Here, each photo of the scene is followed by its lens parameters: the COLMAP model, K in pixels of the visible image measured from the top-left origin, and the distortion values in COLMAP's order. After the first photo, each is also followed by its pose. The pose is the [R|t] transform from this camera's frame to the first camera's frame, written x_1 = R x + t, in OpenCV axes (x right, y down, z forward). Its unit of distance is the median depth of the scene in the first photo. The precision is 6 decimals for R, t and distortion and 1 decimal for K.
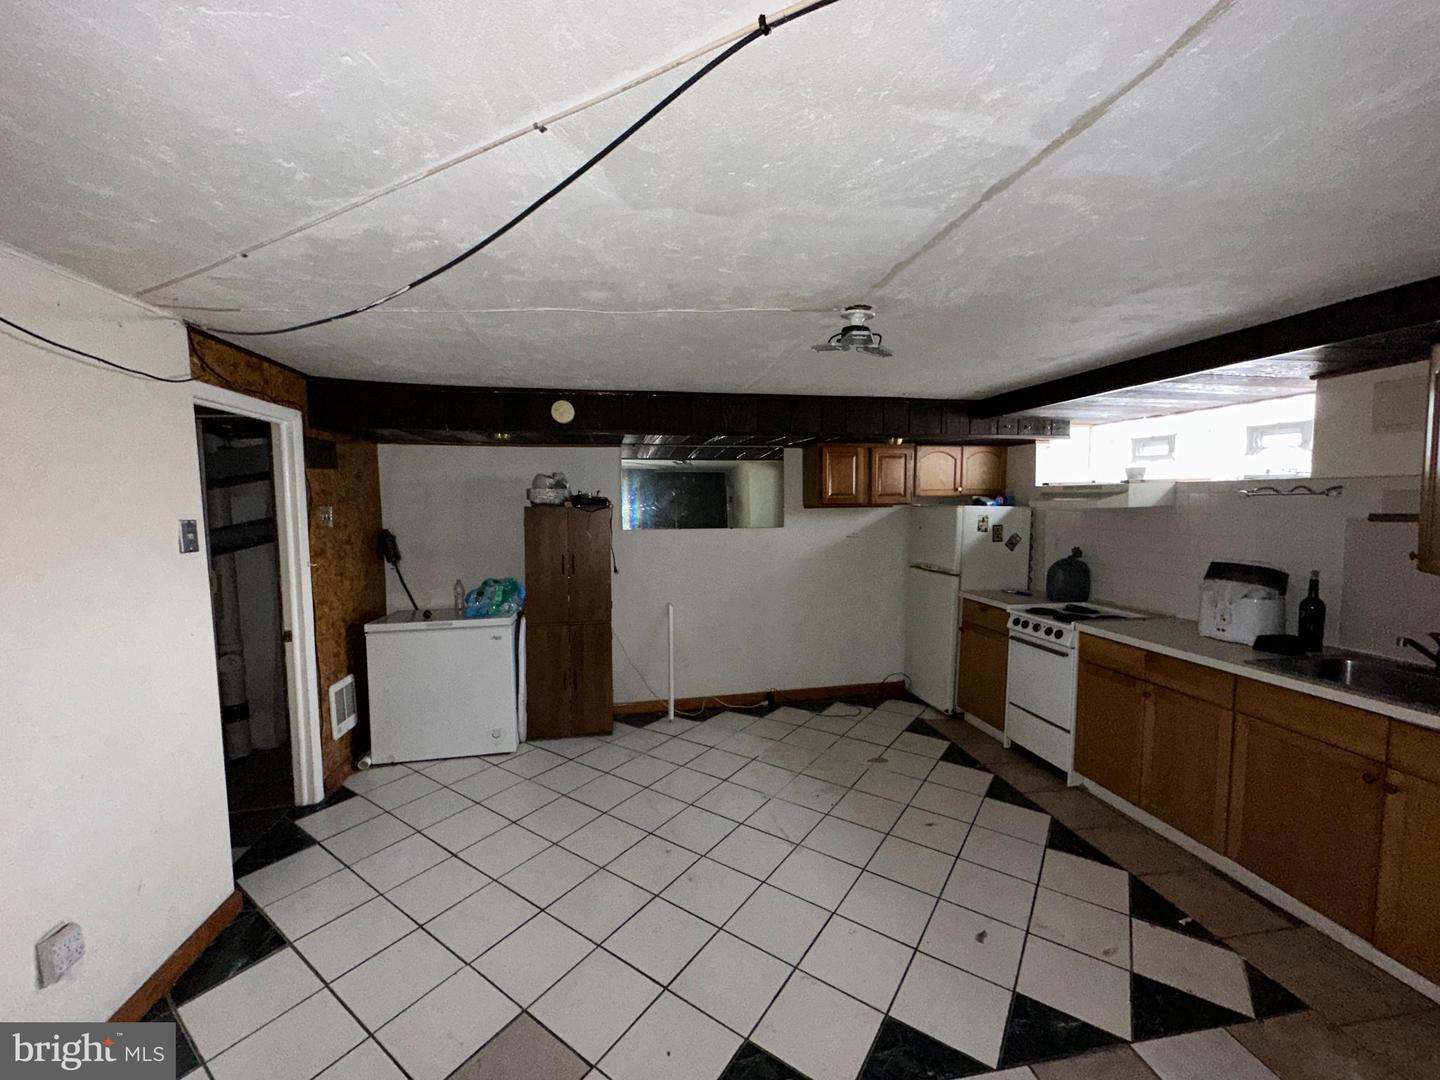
lens RADIAL K [[575.7, 0, 719.1], [0, 575.7, 540.1], [0, 0, 1]] dist [-0.000887, -0.001115]
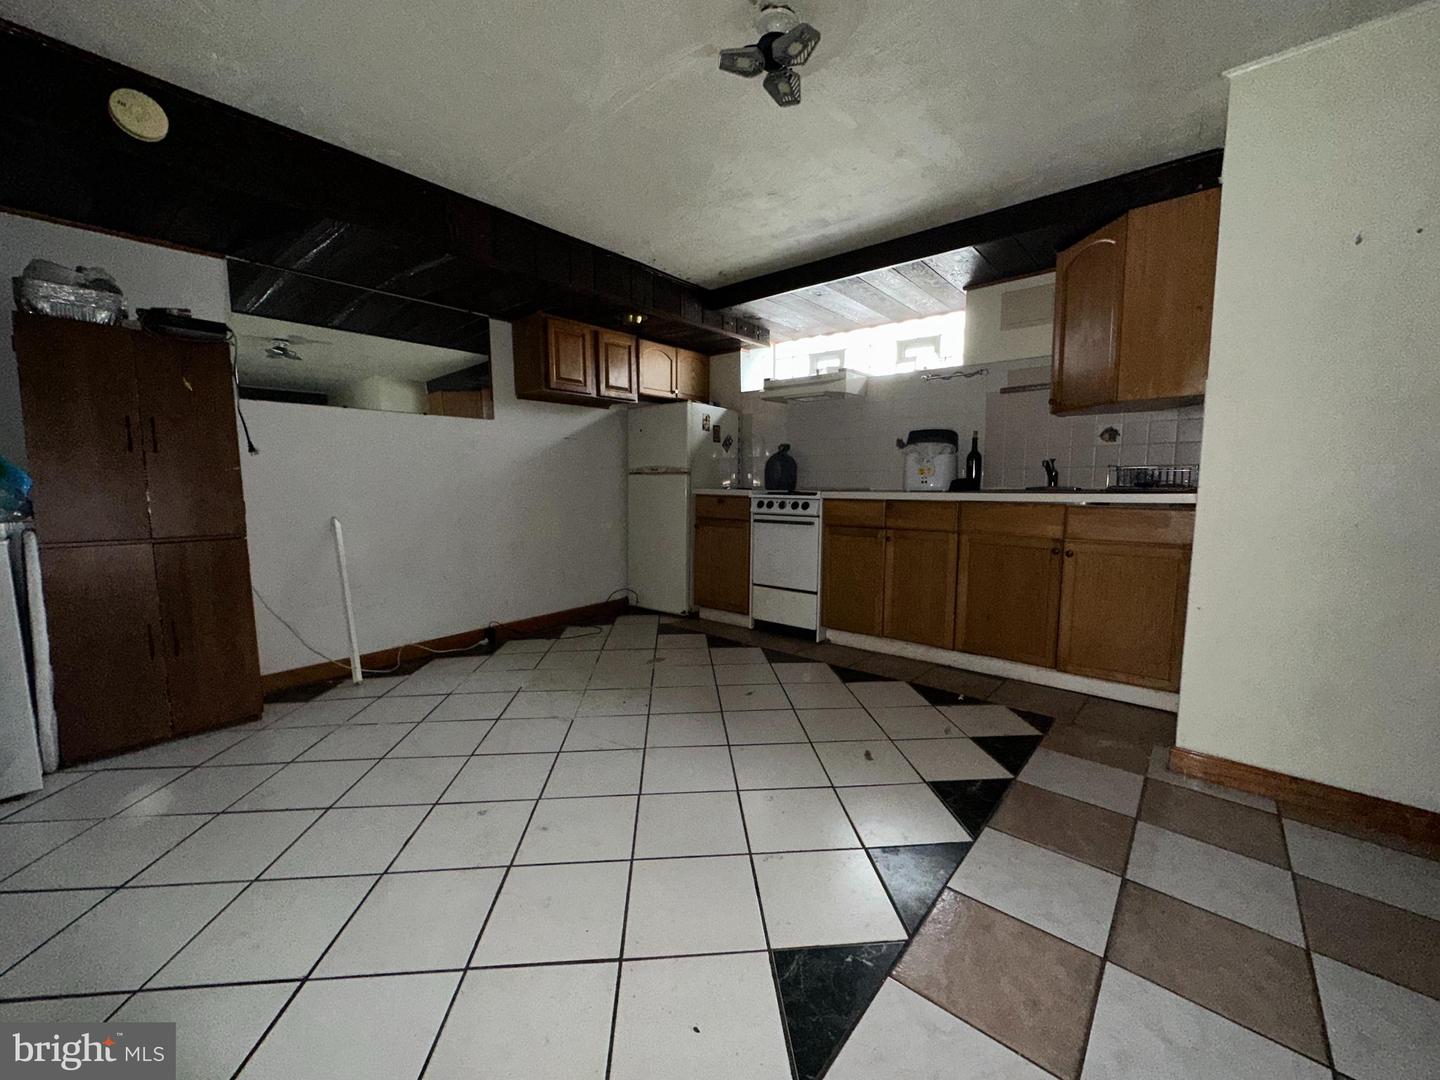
lens RADIAL K [[575.7, 0, 720.4], [0, 575.7, 541.5], [0, 0, 1]] dist [-0.000887, -0.001115]
pose [[0.769699, -0.064534, 0.635137, -0.197563], [0.043650, 0.997869, 0.048492, 0.147310], [-0.636913, -0.009600, 0.770876, 0.225727]]
